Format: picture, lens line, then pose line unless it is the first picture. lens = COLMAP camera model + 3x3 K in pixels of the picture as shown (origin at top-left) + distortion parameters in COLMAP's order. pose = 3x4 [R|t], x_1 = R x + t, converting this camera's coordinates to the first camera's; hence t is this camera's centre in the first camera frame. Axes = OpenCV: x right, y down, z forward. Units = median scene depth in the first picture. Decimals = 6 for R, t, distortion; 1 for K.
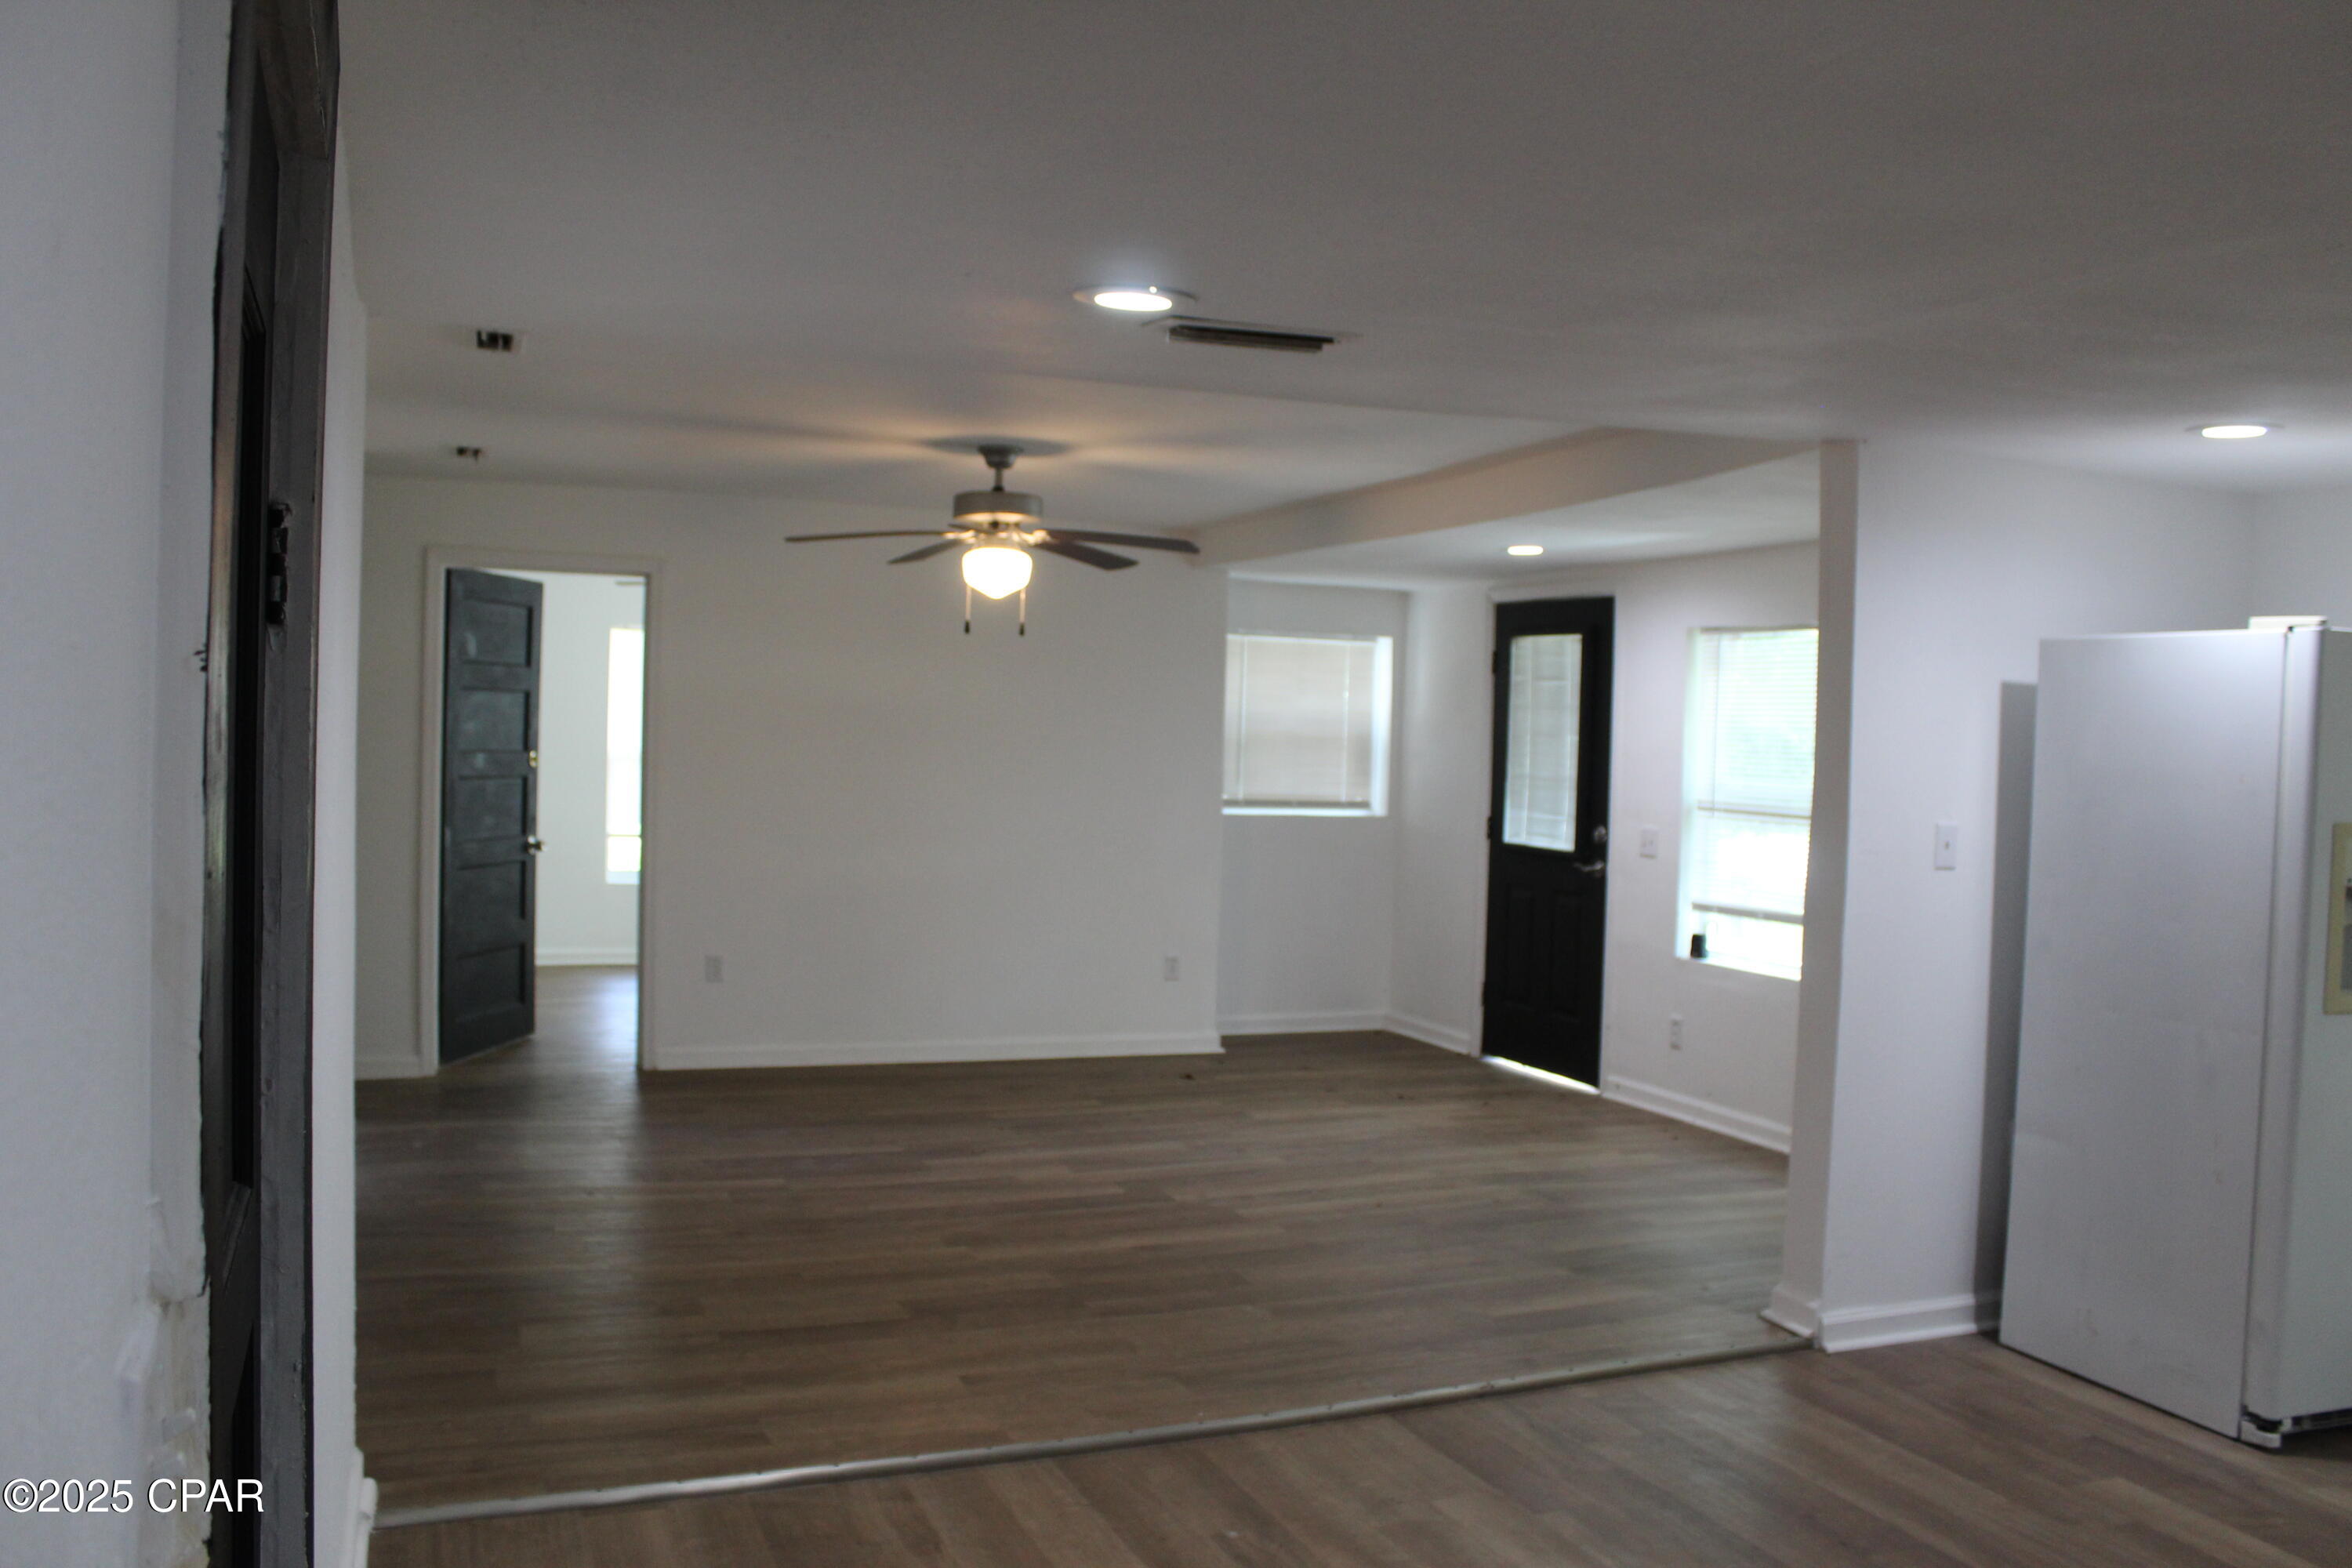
lens RADIAL K [[1955.1, 0, 1170.5], [0, 1955.1, 769.0], [0, 0, 1]] dist [-0.135191, 0.080088]
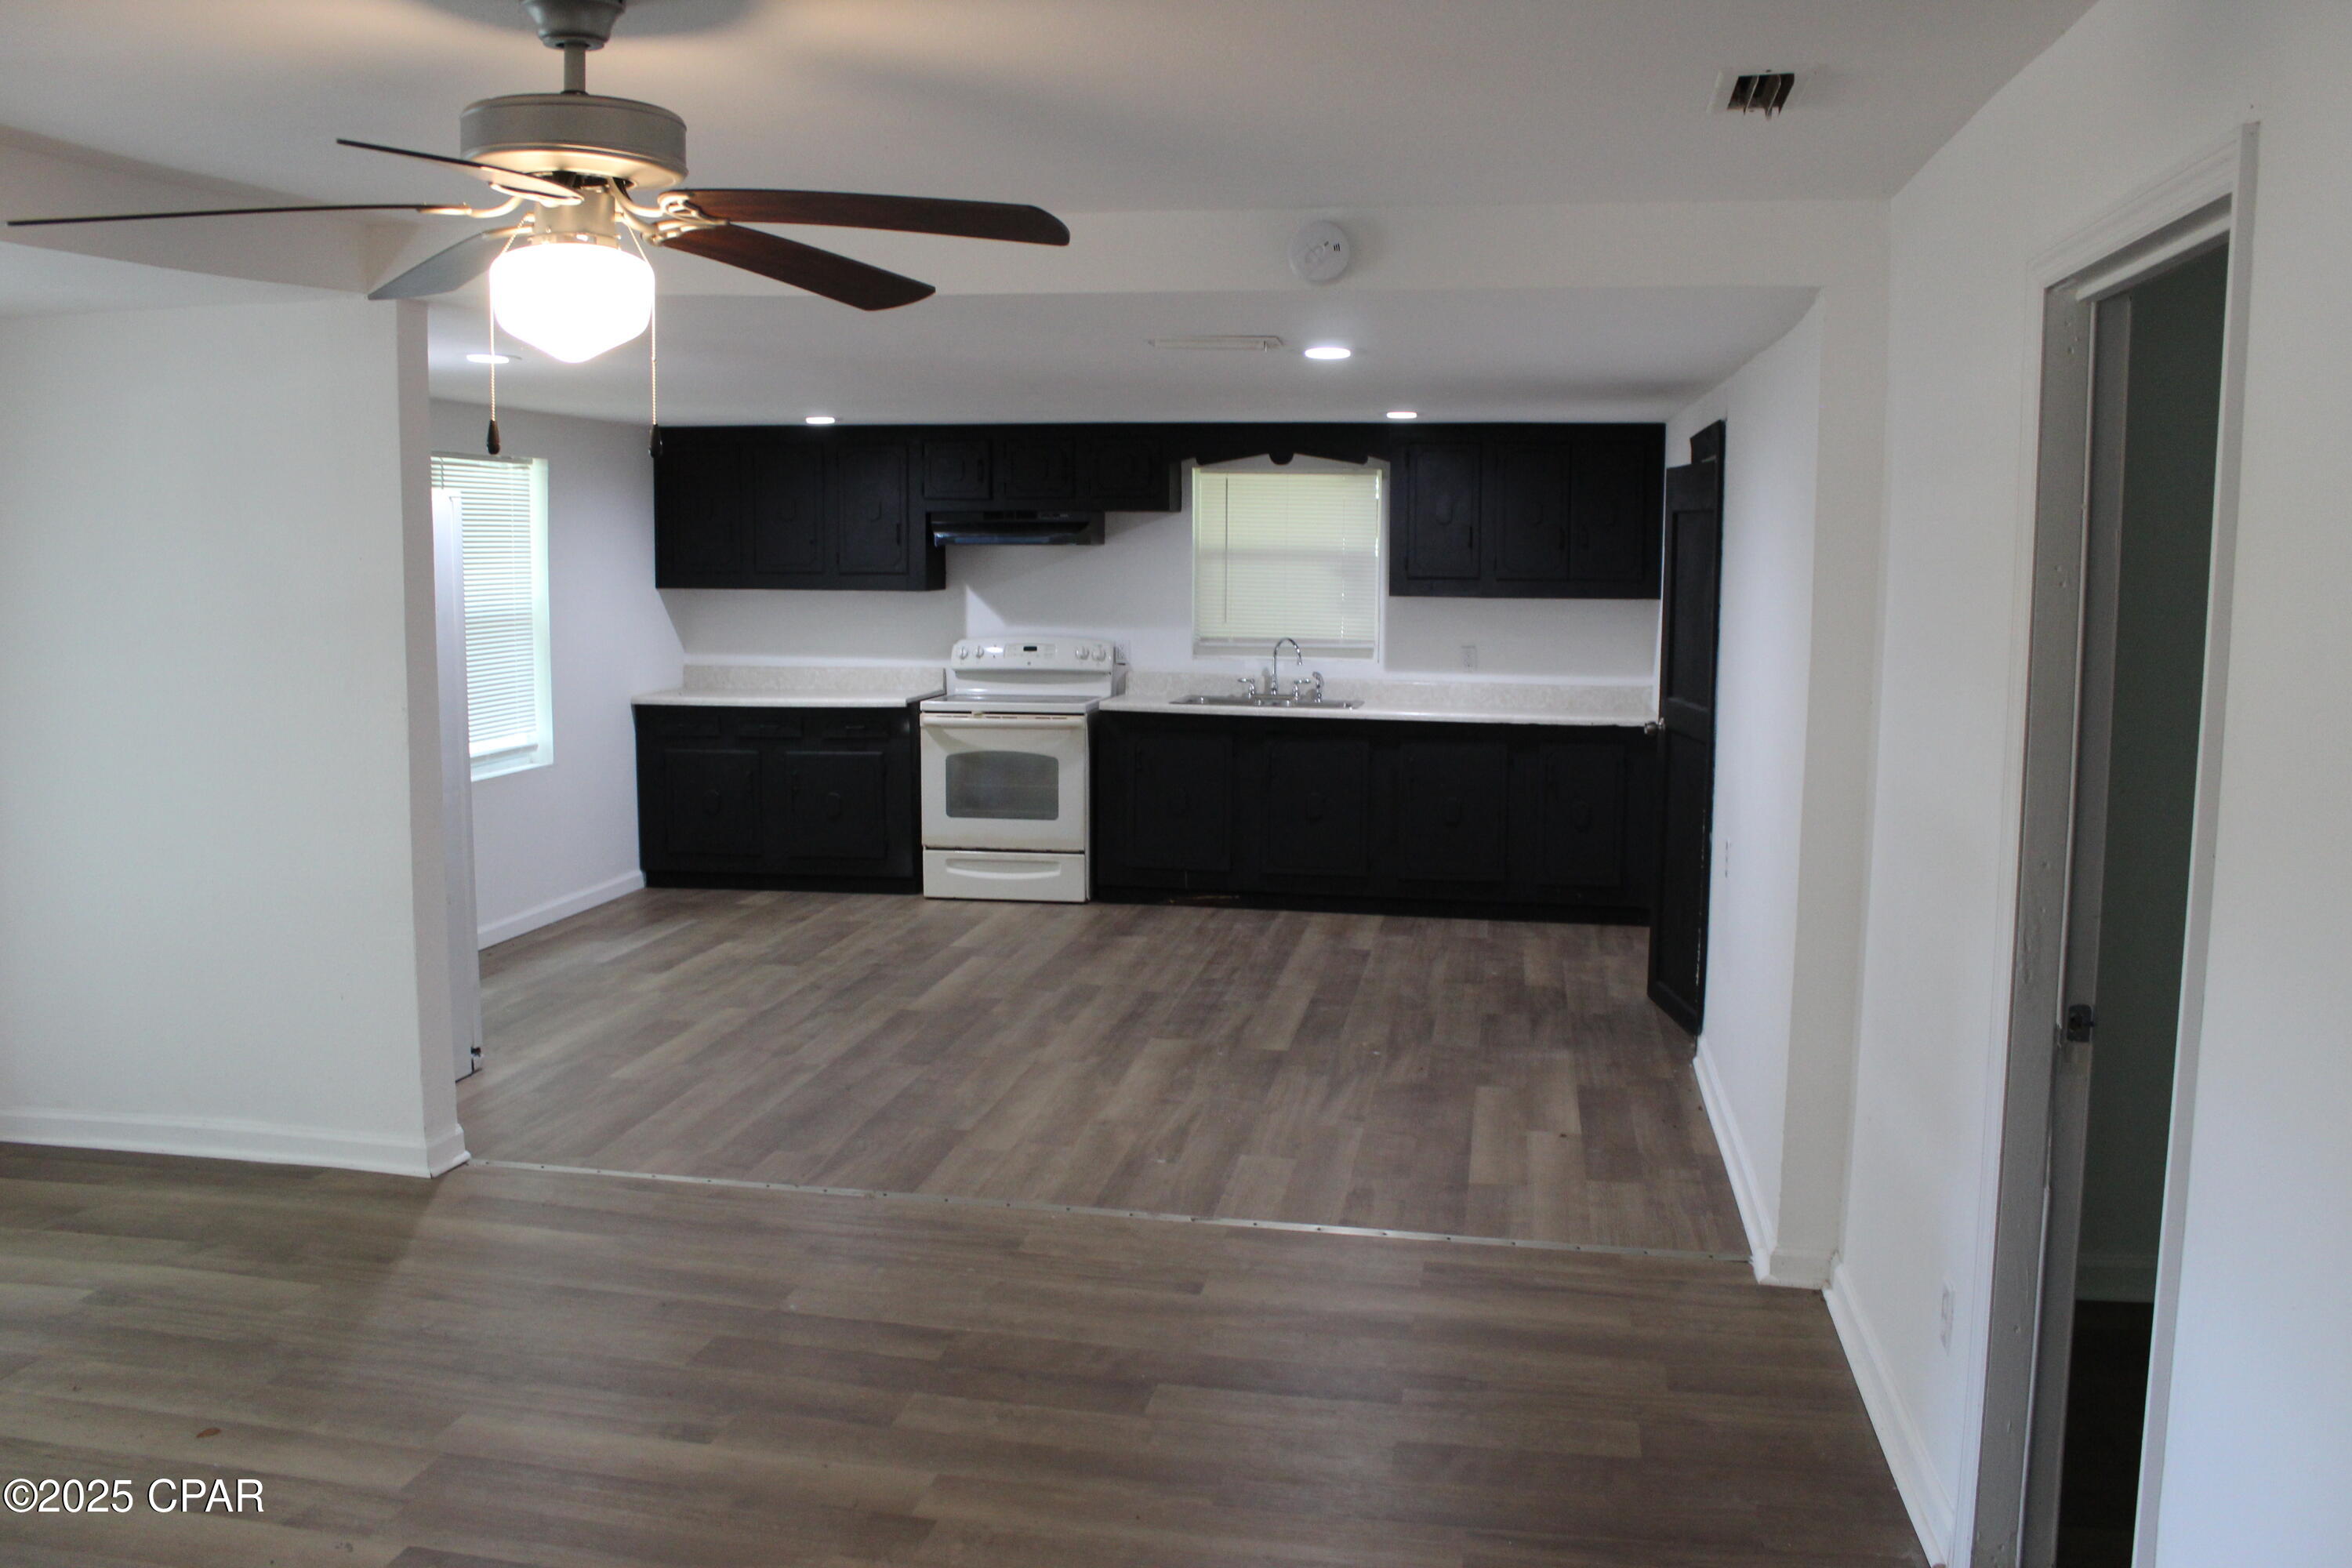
lens RADIAL K [[1950.7, 0, 1176.0], [0, 1950.7, 784.0], [0, 0, 1]] dist [-0.143606, 0.091179]
pose [[-0.852714, -0.095694, 0.513538, -0.509955], [-0.018370, 0.987963, 0.153598, -0.077218], [-0.522054, 0.121542, -0.844208, 1.596251]]
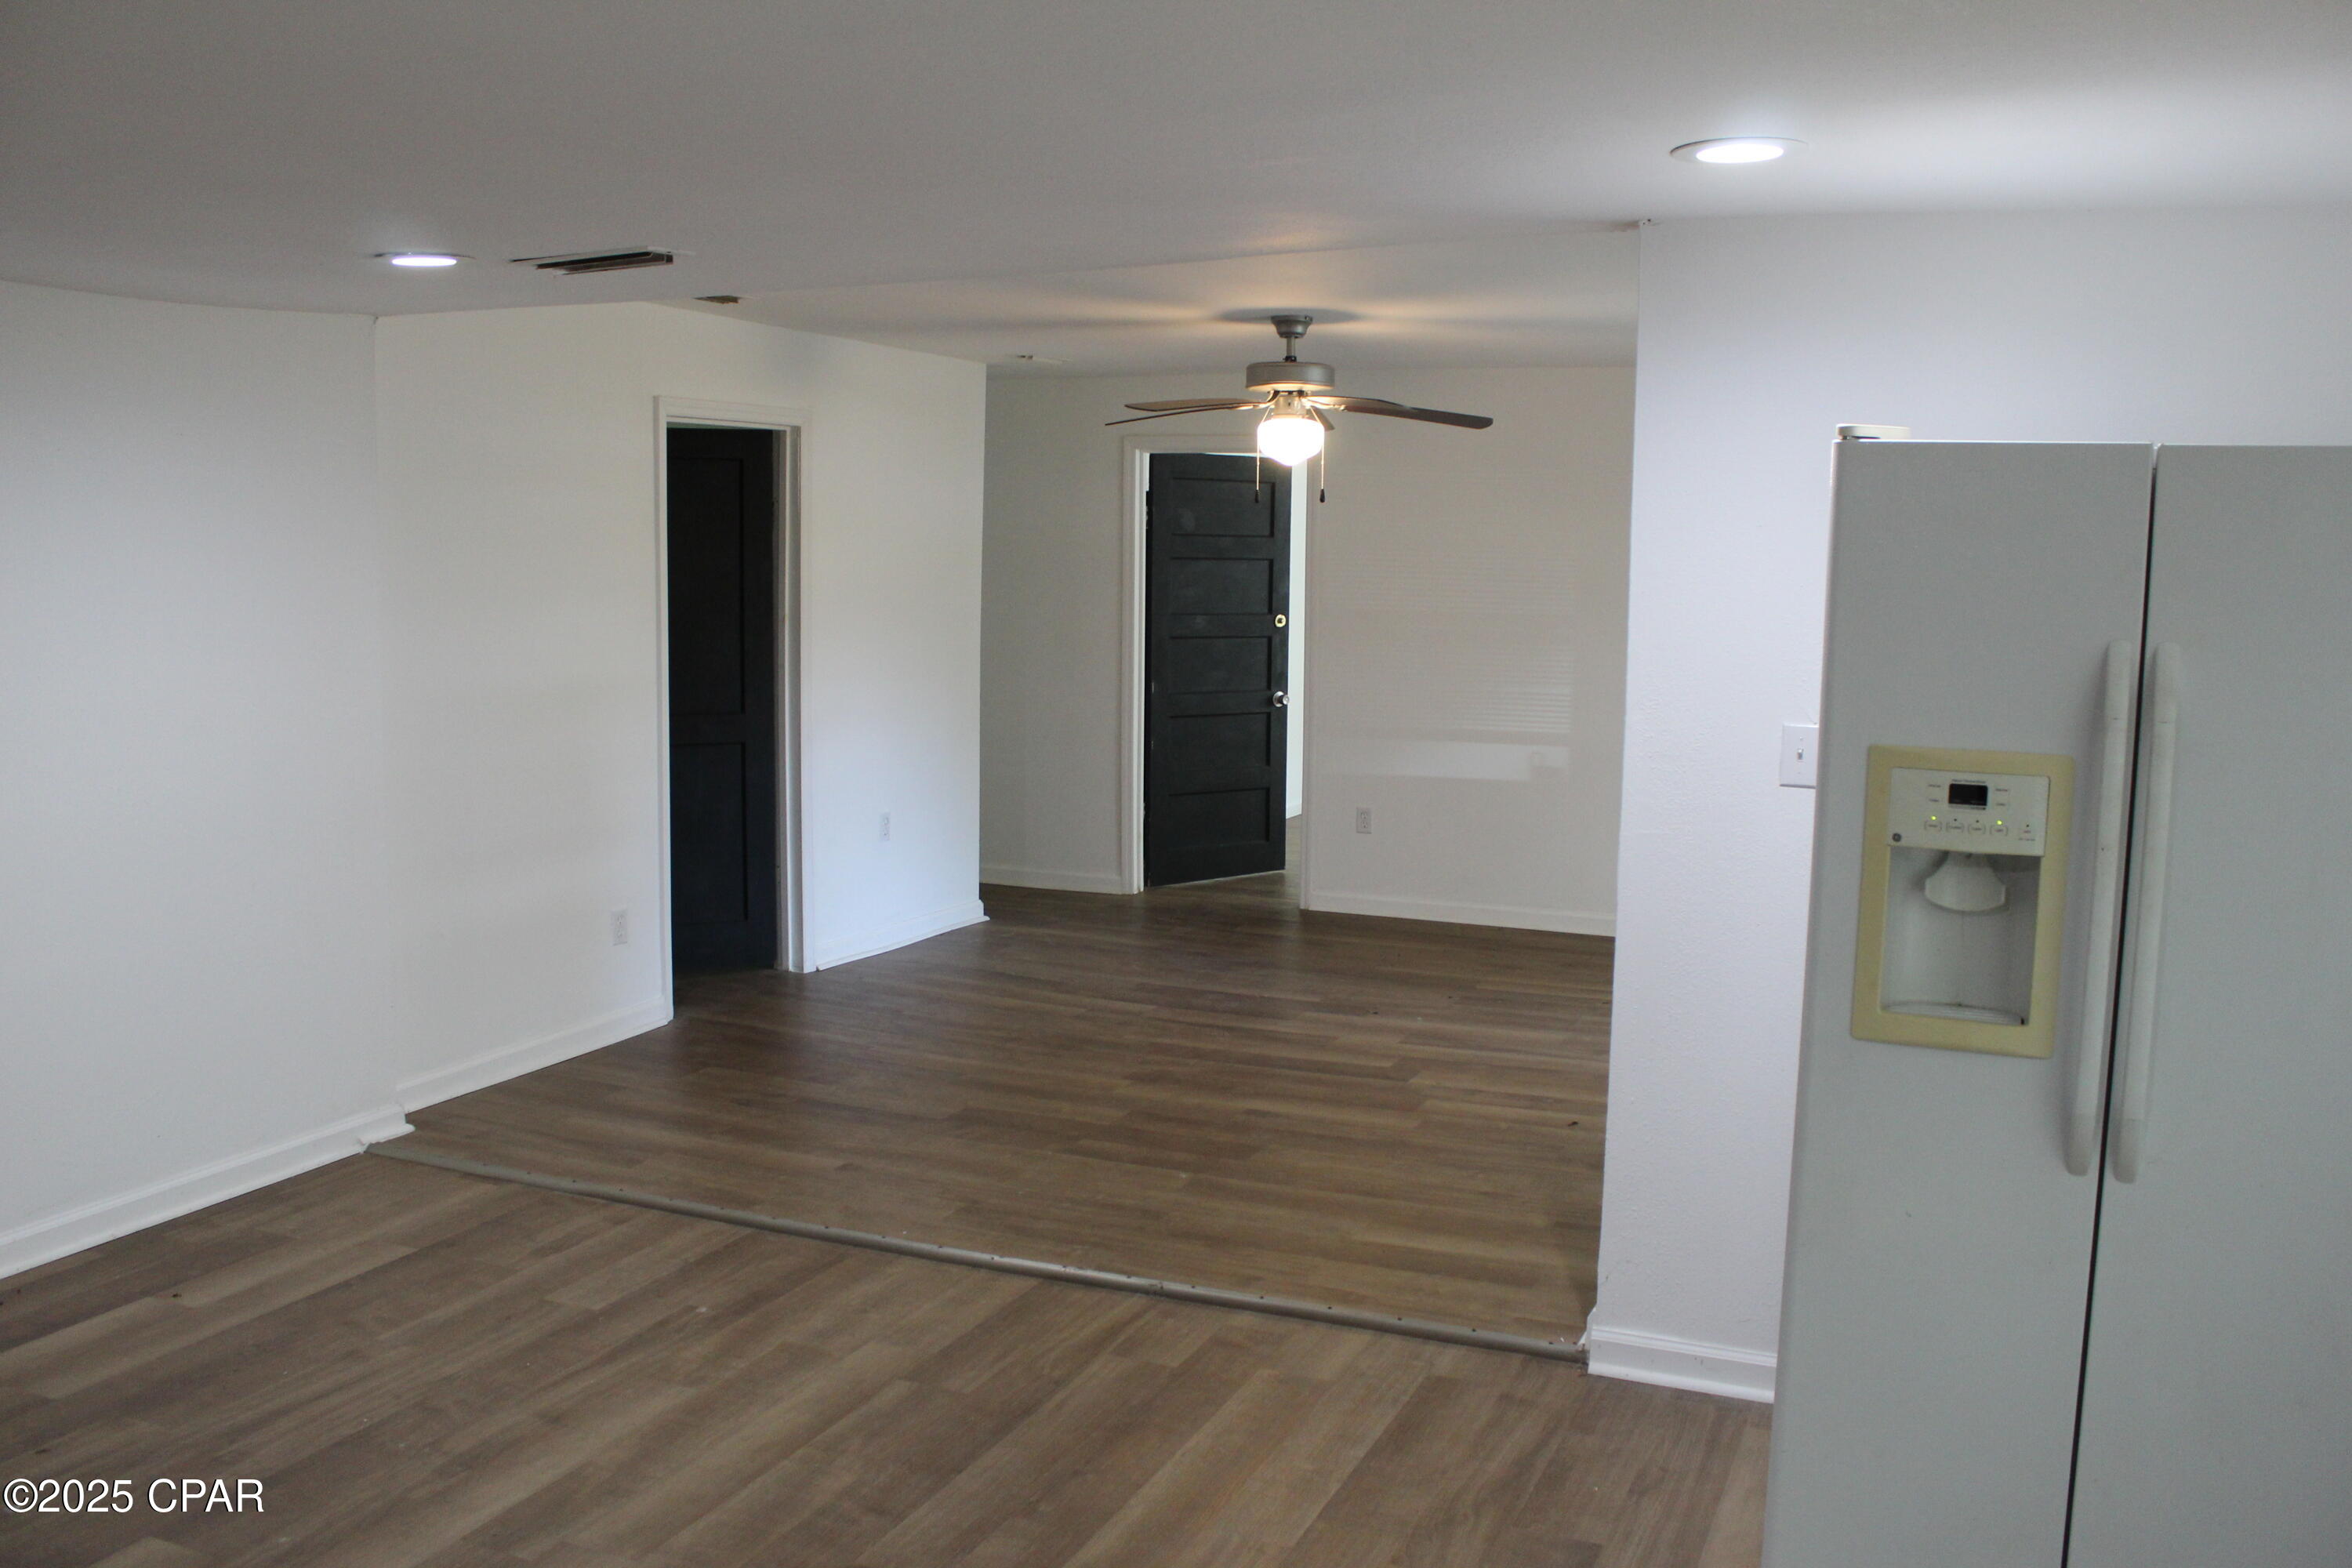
lens RADIAL K [[1955.1, 0, 1170.5], [0, 1955.1, 769.0], [0, 0, 1]] dist [-0.135191, 0.080088]
pose [[0.697833, 0.058754, -0.713847, 0.746694], [-0.007152, 0.997152, 0.075080, -0.007572], [0.716225, -0.047288, 0.696266, 0.303561]]
